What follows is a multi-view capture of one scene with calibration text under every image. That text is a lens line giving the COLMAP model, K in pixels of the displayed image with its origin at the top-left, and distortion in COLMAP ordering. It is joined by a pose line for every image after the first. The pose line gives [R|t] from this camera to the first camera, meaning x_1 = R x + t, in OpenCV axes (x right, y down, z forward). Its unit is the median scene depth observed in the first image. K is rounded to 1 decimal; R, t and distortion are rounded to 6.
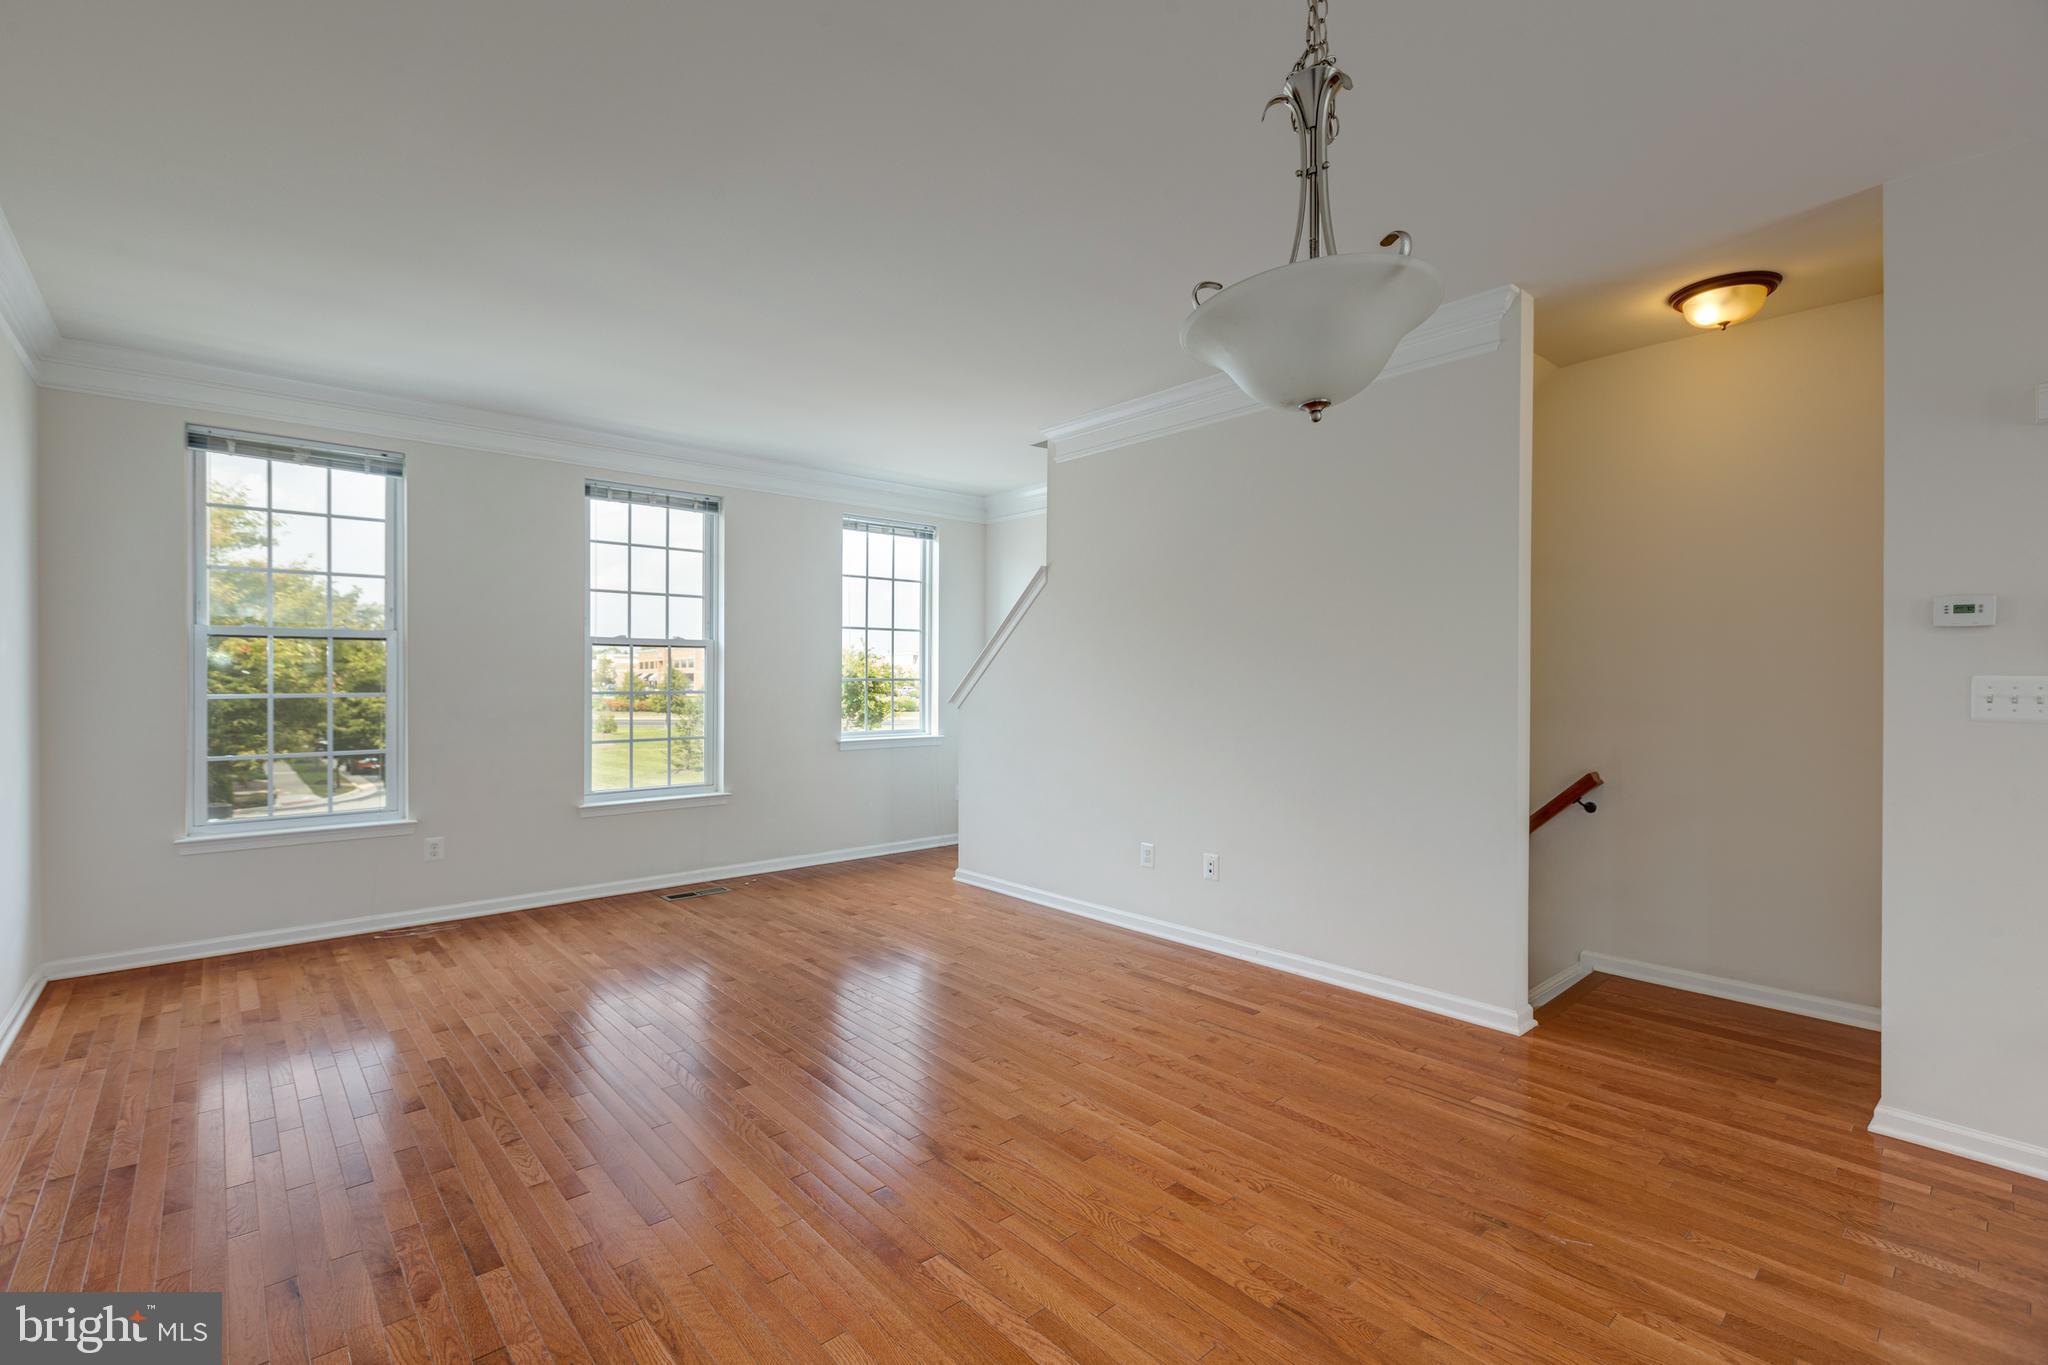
lens RADIAL K [[905.3, 0, 1029.1], [0, 905.3, 685.4], [0, 0, 1]] dist [-0.000375, 0.000628]
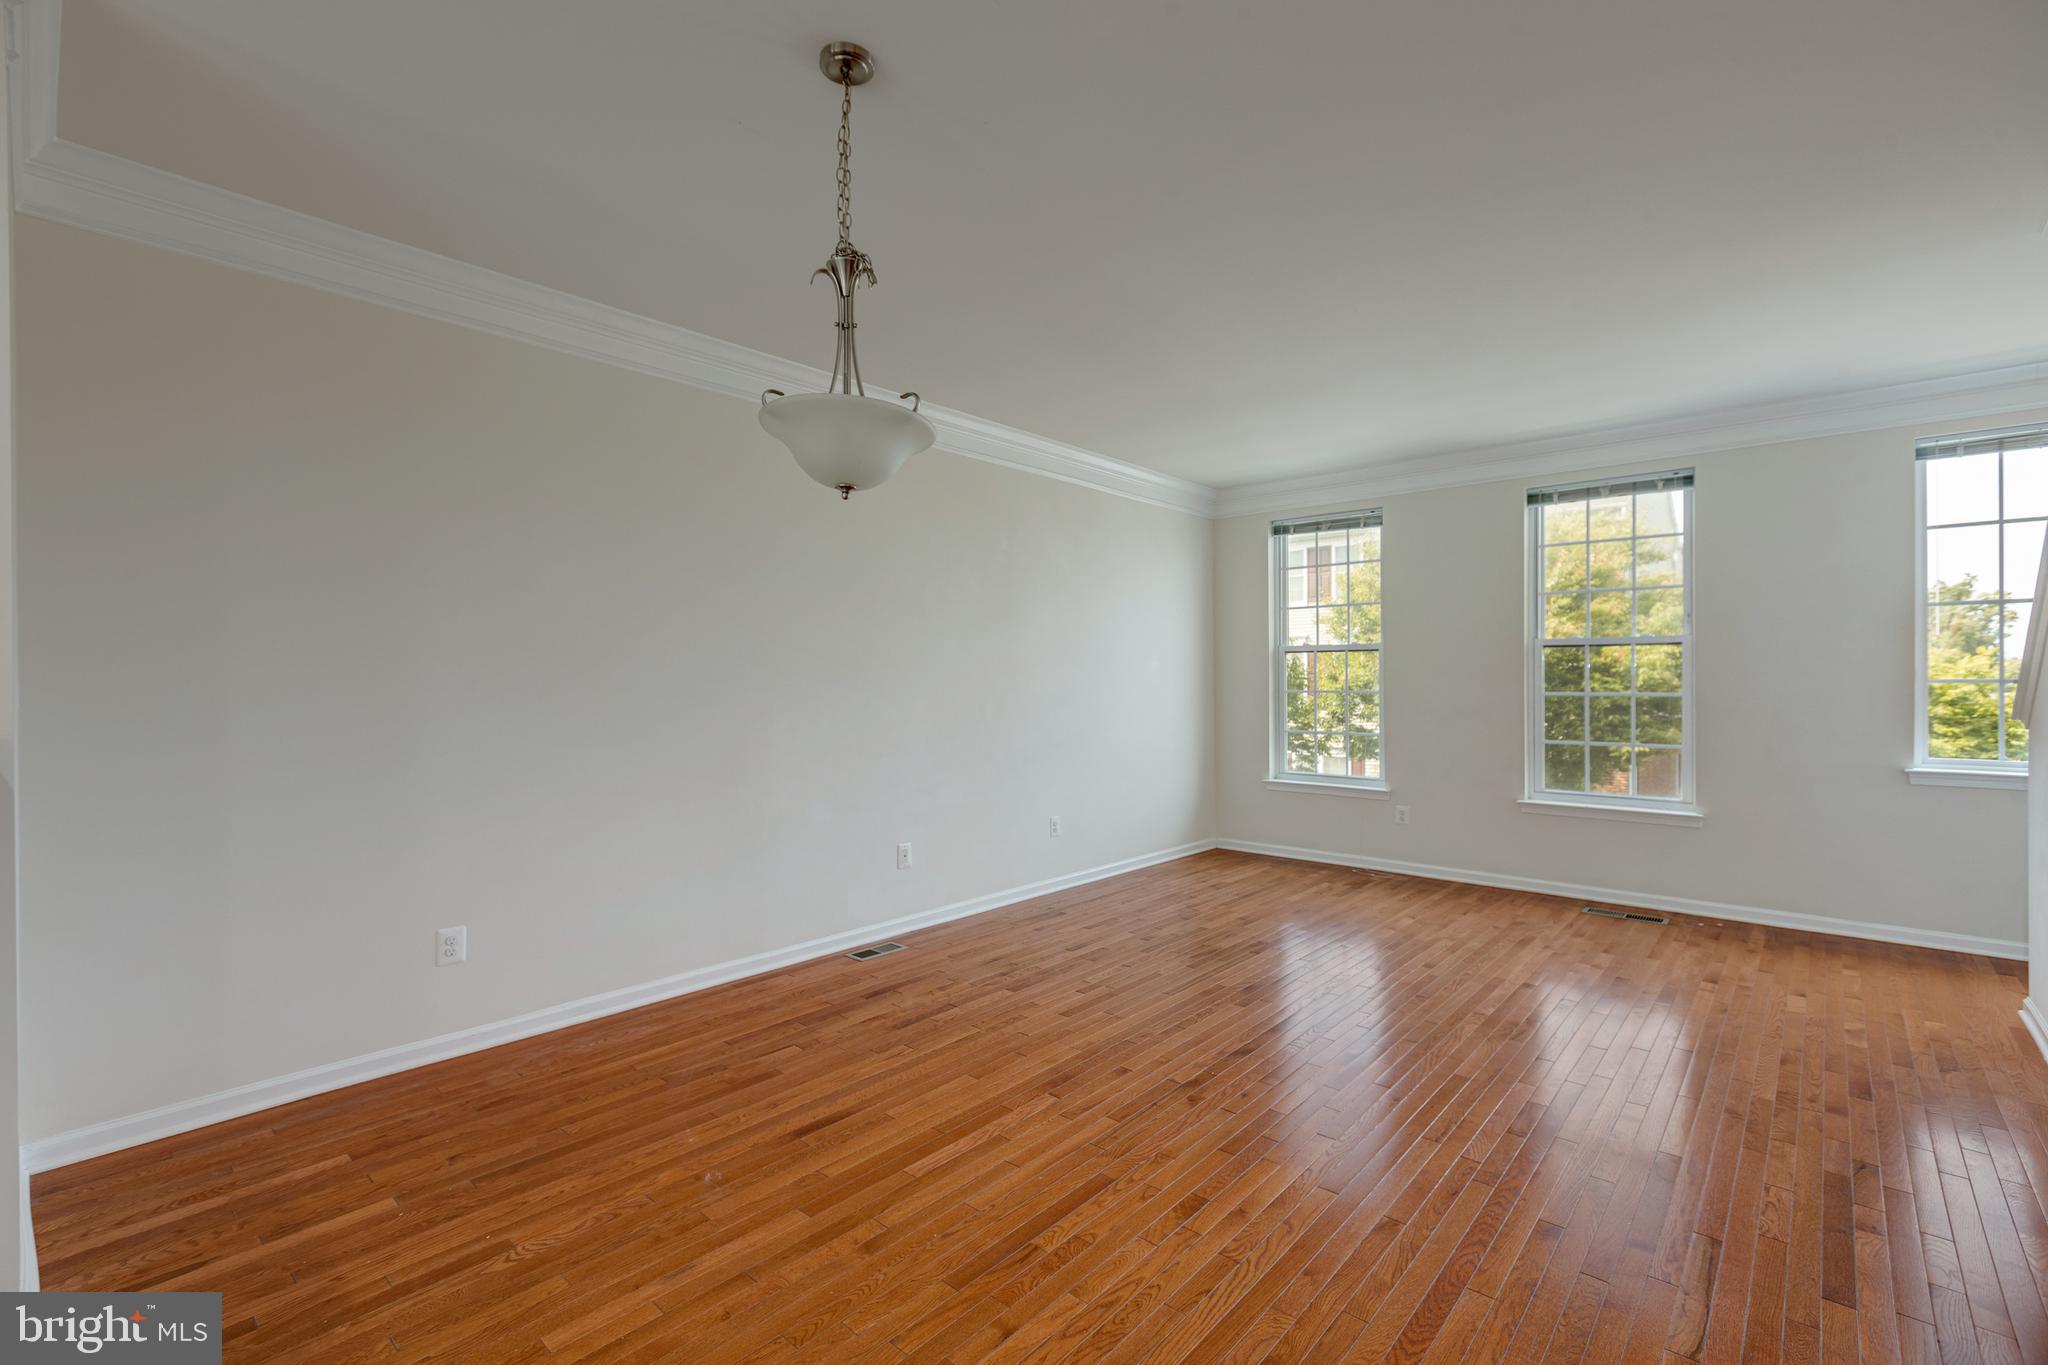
lens RADIAL K [[905.3, 0, 1021.7], [0, 905.3, 675.8], [0, 0, 1]] dist [-0.000375, 0.000628]
pose [[0.106227, -0.005325, -0.994328, 0.769484], [-0.006513, 0.999960, -0.006051, -0.002622], [0.994321, 0.007119, 0.106188, 0.482795]]
